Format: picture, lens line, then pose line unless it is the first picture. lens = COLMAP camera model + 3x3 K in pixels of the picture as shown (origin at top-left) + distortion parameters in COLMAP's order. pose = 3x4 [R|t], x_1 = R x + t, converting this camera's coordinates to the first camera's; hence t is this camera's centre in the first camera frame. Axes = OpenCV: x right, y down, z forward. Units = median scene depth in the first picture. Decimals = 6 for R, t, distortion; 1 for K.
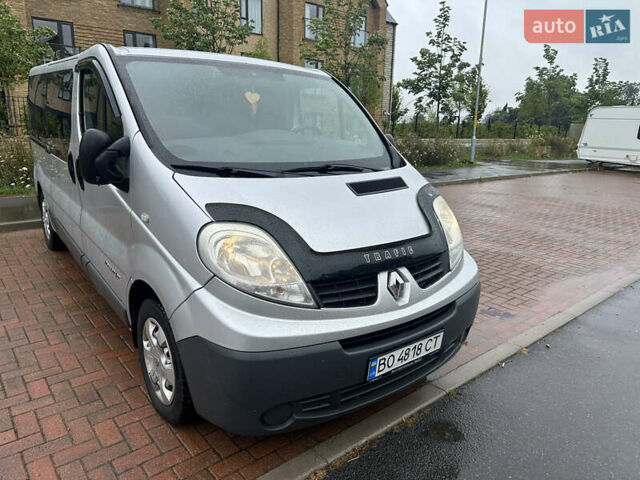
lens RADIAL K [[456.5, 0, 319.3], [0, 456.5, 225.9], [0, 0, 1]] dist [0.000055, -0.007592]
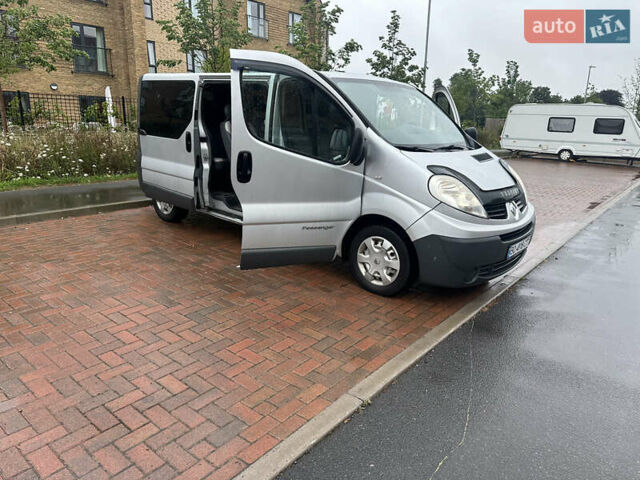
lens RADIAL K [[459.7, 0, 319.9], [0, 459.7, 231.9], [0, 0, 1]] dist [-0.003460, -0.001104]
pose [[0.982127, -0.043961, 0.183016, -0.143924], [0.039649, 0.998845, 0.027155, 0.021334], [-0.183998, -0.019413, 0.982735, -0.103239]]
